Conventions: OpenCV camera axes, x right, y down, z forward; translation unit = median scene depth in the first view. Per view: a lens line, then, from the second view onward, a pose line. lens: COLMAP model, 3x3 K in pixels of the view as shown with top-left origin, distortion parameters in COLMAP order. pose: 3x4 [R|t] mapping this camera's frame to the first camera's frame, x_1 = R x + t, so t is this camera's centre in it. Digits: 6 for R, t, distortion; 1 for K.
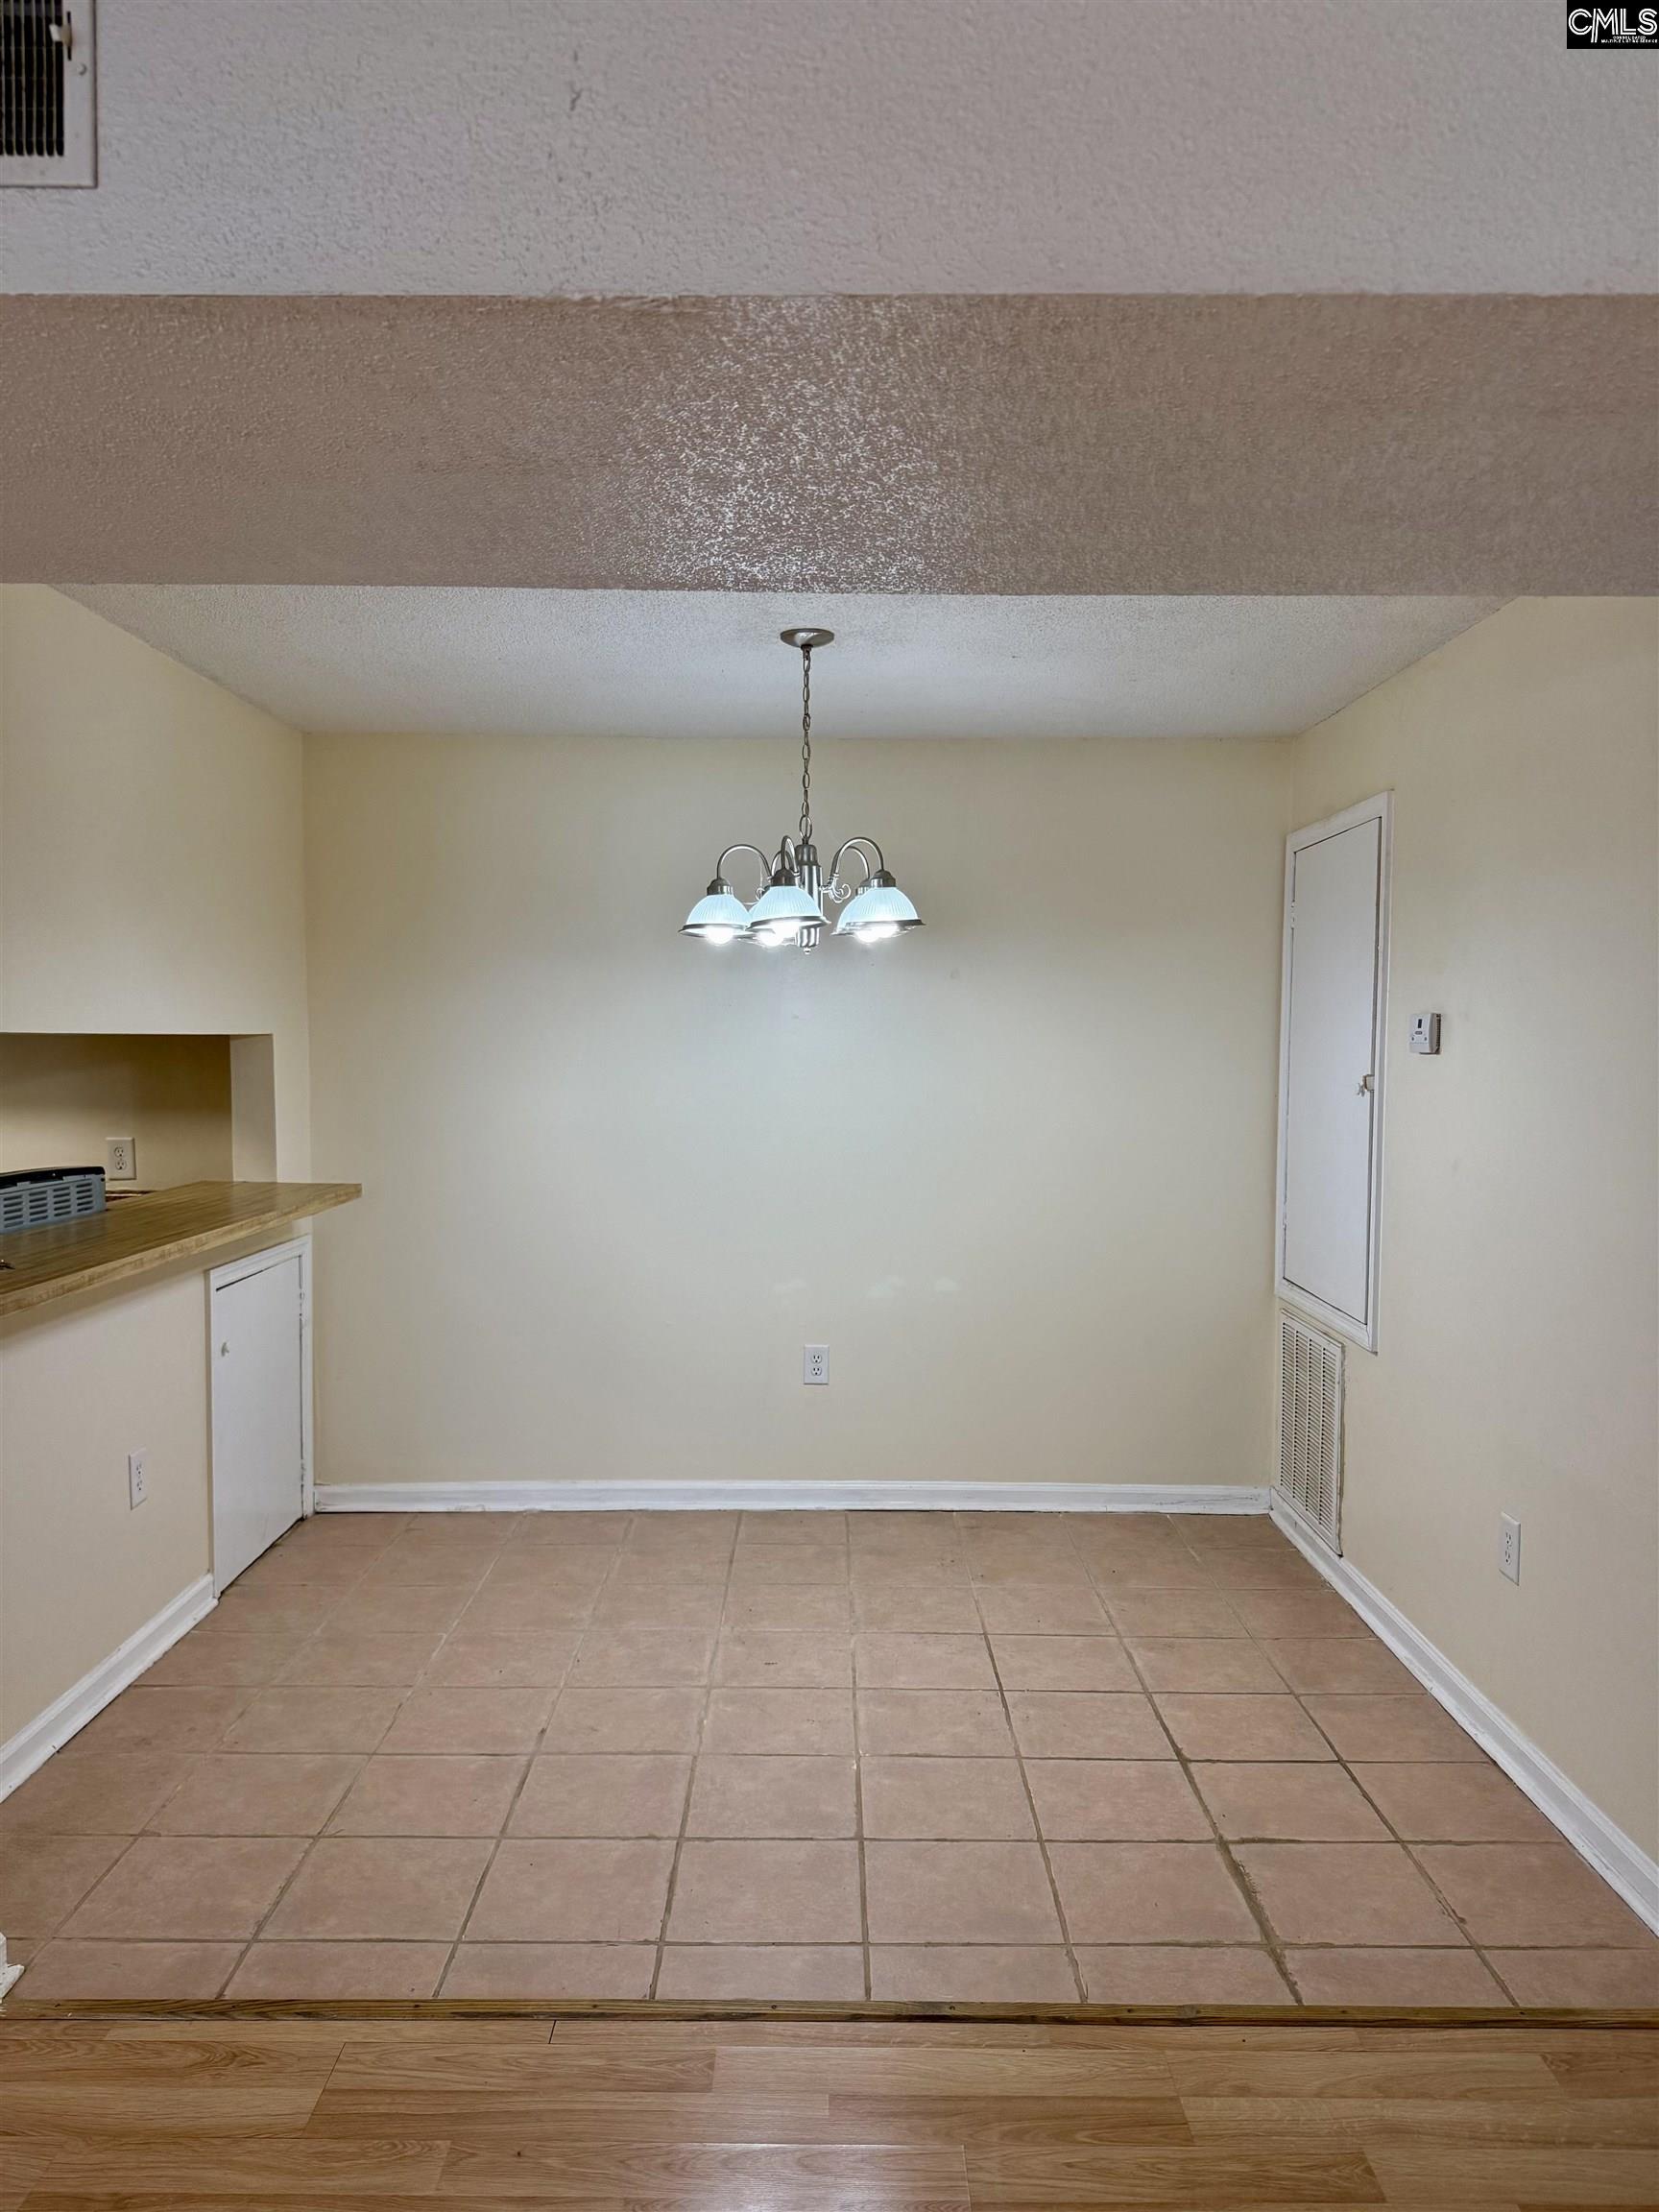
lens RADIAL K [[1585.1, 0, 829.5], [0, 1585.1, 1106.0], [0, 0, 1]] dist [0.077537, -0.072469]
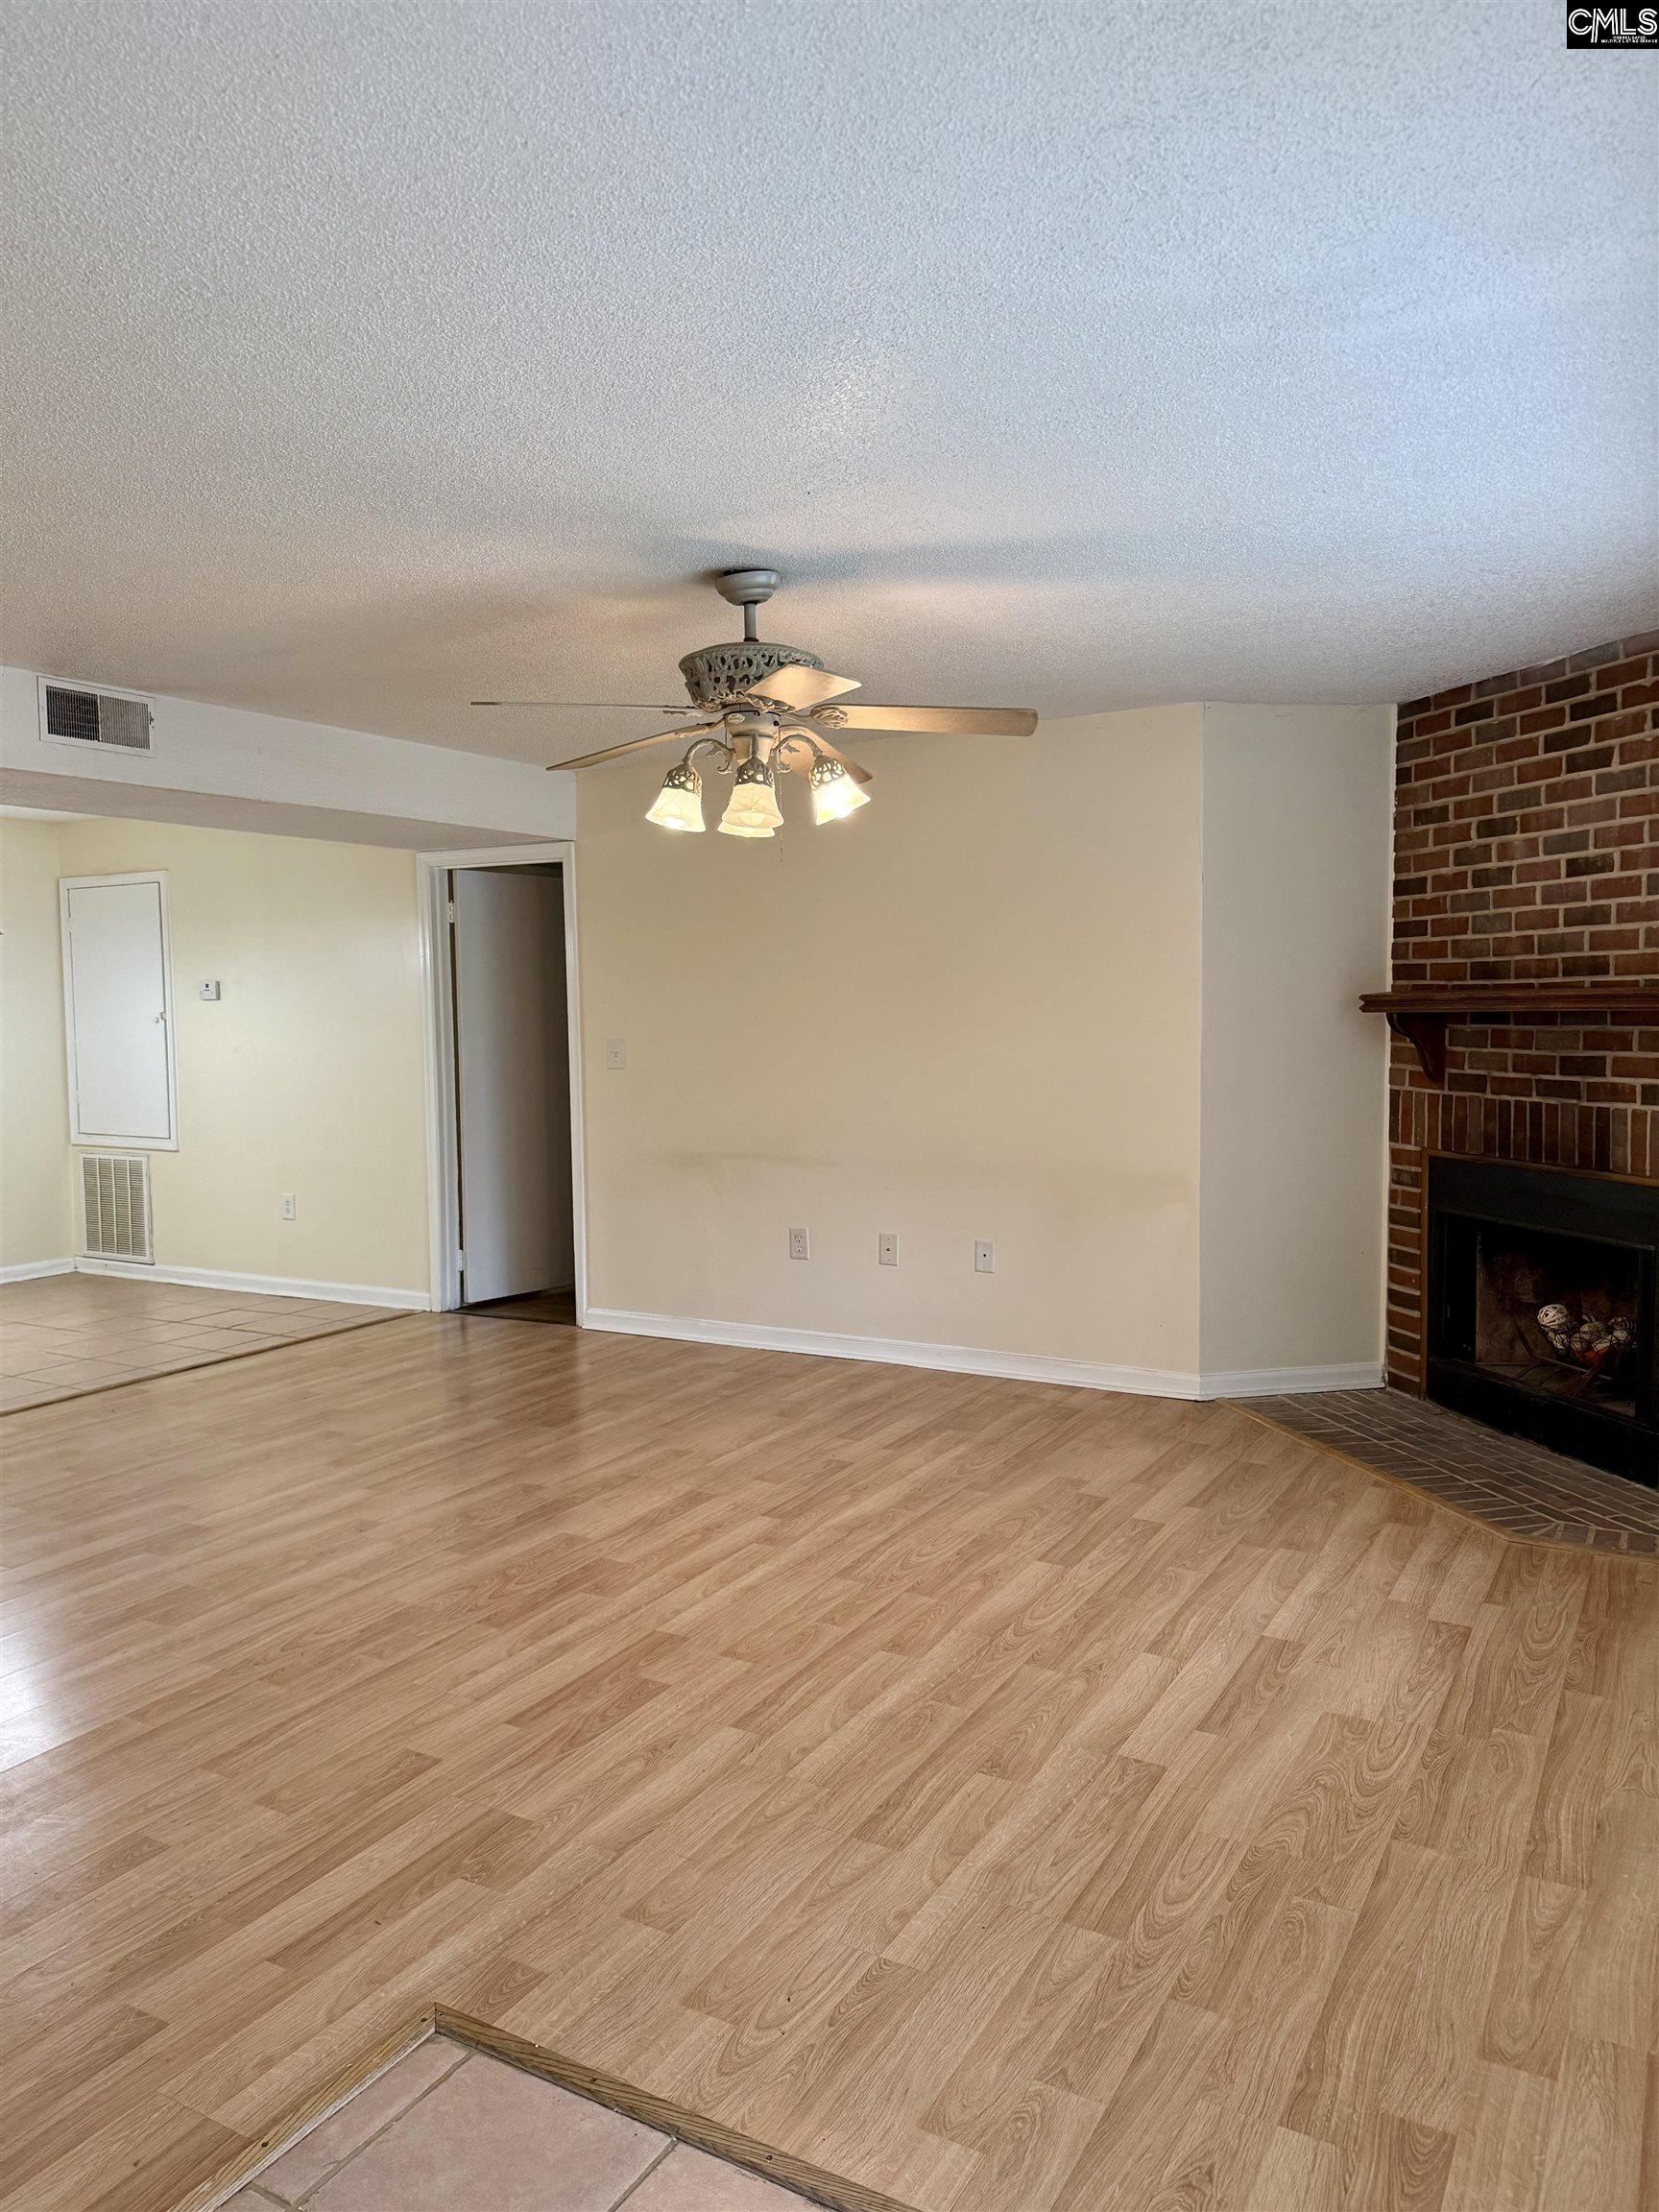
lens RADIAL K [[1585.1, 0, 829.5], [0, 1585.1, 1106.0], [0, 0, 1]] dist [0.077537, -0.072469]
pose [[0.497207, -0.081538, 0.863792, -0.928017], [0.059555, 0.996434, 0.059778, 0.025412], [-0.865585, 0.021722, 0.500290, -0.670133]]
